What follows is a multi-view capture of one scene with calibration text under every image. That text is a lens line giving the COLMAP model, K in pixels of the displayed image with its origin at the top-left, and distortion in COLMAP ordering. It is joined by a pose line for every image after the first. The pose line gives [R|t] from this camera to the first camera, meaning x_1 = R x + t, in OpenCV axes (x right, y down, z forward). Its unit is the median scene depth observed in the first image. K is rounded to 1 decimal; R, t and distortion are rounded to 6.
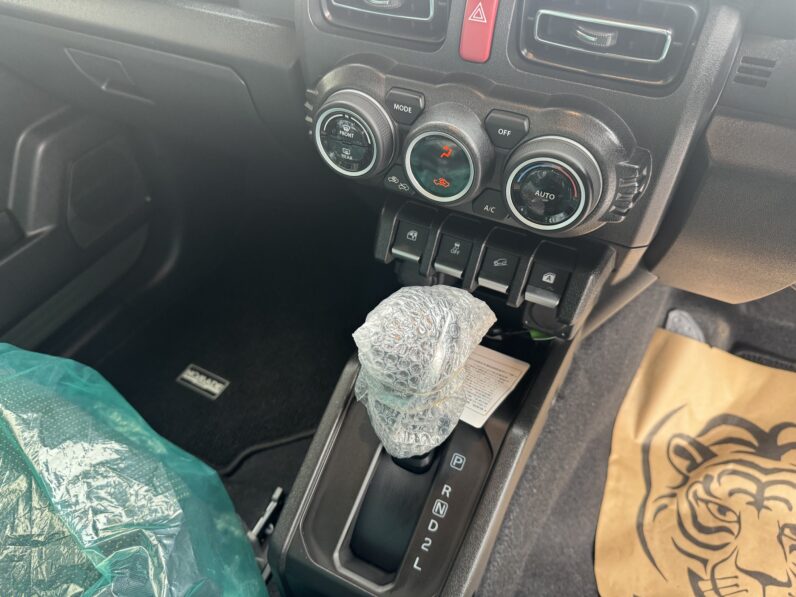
lens RADIAL K [[566.9, 0, 395.9], [0, 566.9, 287.7], [0, 0, 1]] dist [-0.004545, -0.014189]
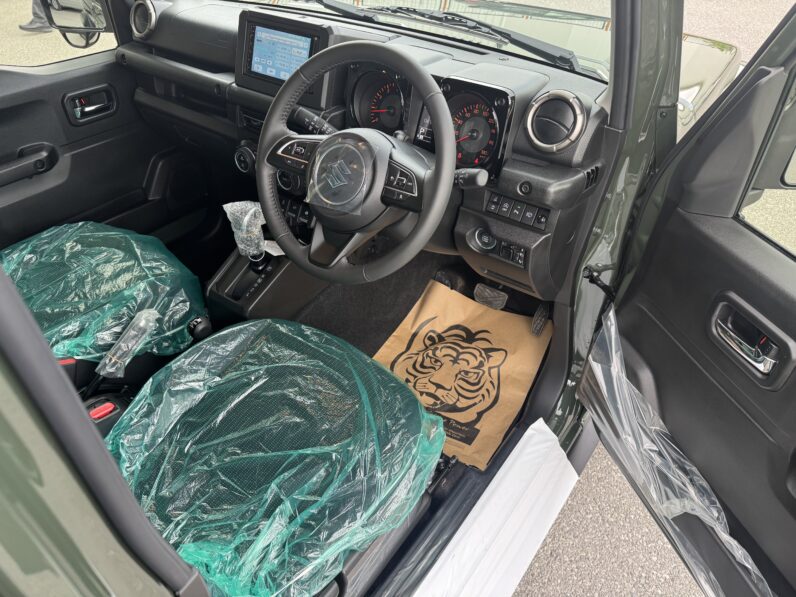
lens RADIAL K [[544.4, 0, 398.0], [0, 544.4, 298.5], [0, 0, 1]] dist [0.102668, -0.136123]
pose [[0.982036, 0.119432, -0.146086, 0.691567], [-0.132424, 0.987740, -0.082669, 0.343783], [0.134421, 0.100529, 0.985812, -1.001551]]
